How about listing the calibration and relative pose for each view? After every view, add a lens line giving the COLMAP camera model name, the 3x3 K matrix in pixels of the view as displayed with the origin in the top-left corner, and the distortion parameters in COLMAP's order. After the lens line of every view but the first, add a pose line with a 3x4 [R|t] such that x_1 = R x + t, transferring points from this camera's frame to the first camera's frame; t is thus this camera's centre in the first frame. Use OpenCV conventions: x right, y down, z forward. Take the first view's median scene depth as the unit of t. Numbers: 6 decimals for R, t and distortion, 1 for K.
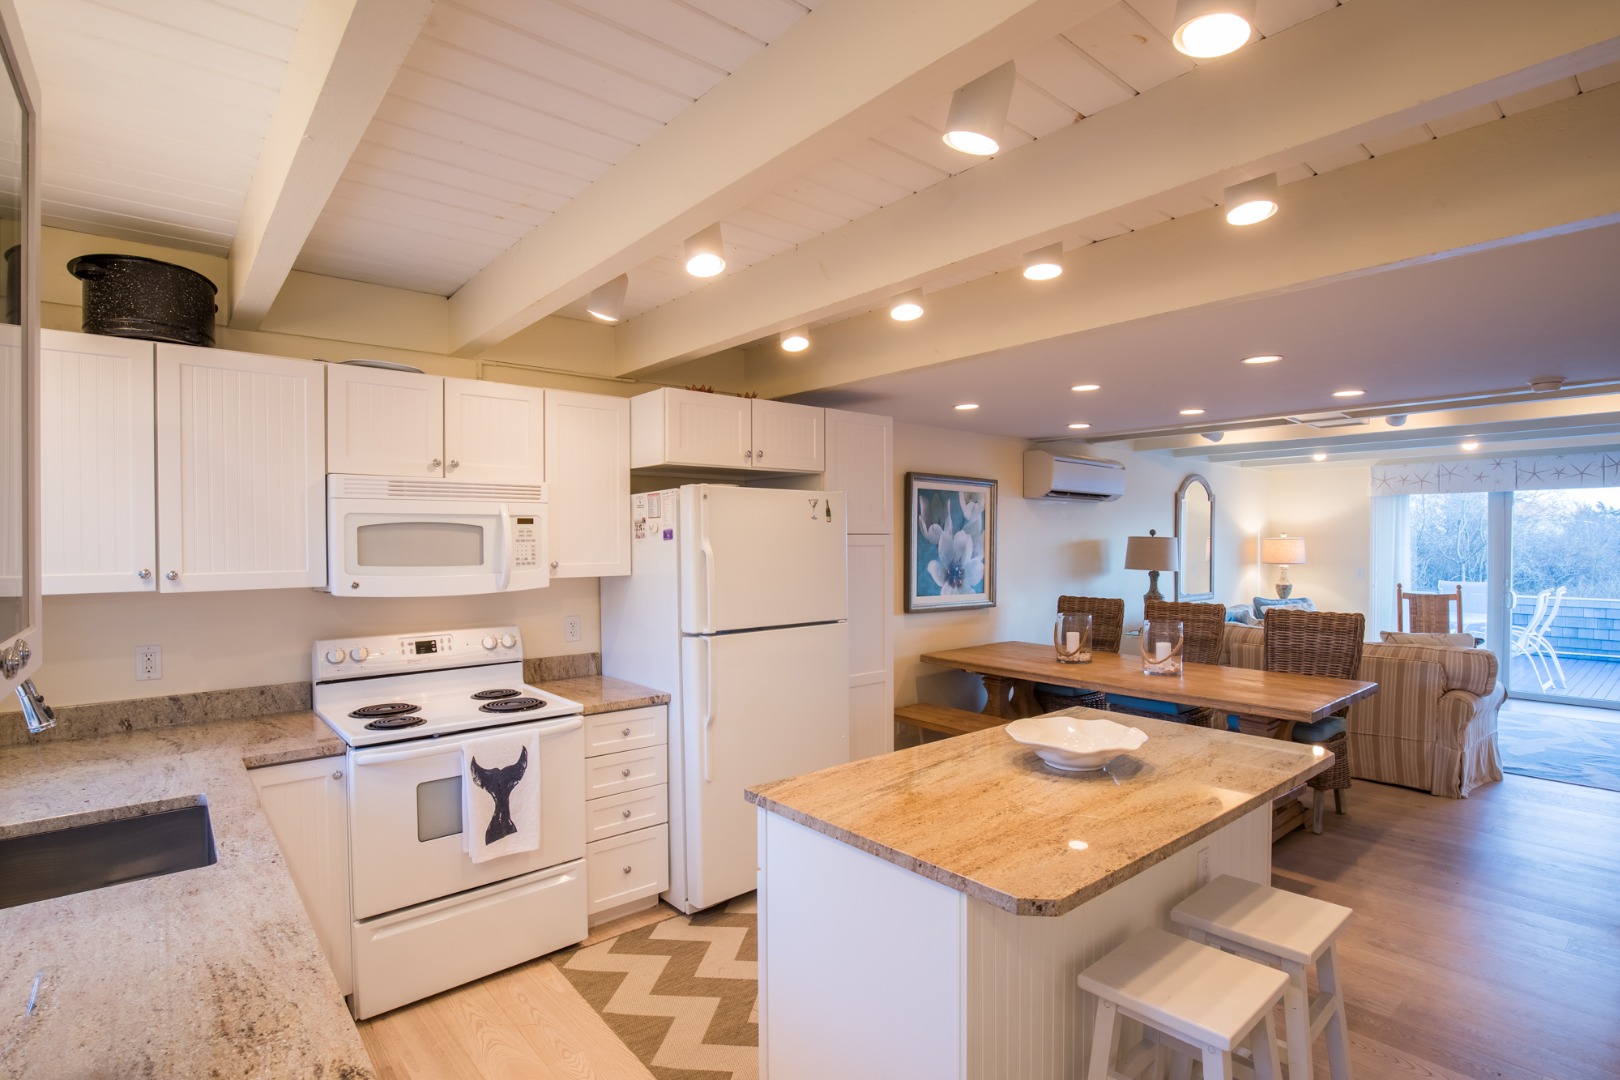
lens RADIAL K [[798.1, 0, 815.2], [0, 798.1, 544.4], [0, 0, 1]] dist [-0.021763, 0.003095]
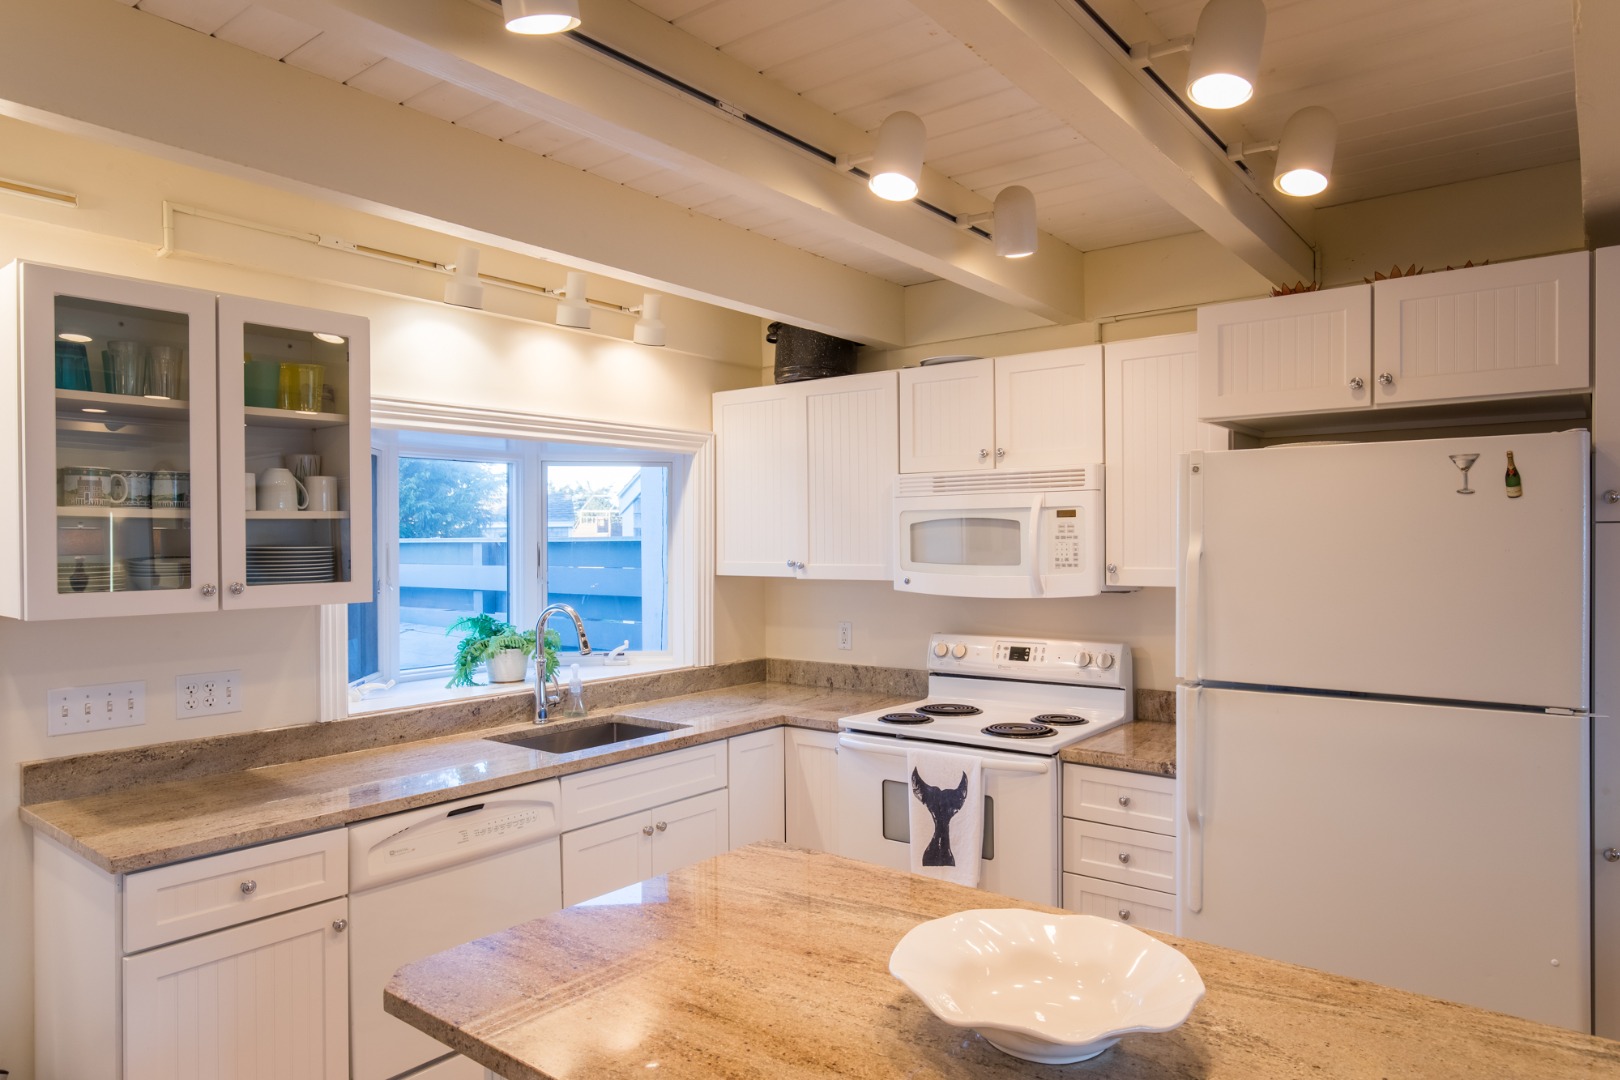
lens RADIAL K [[1023.5, 0, 807.6], [0, 1023.5, 553.8], [0, 0, 1]] dist [0.002080, 0.001119]
pose [[0.193476, 0.016945, -0.980959, 0.705812], [-0.001040, 0.999854, 0.017066, -0.006273], [0.981105, -0.002282, 0.193465, 0.614019]]
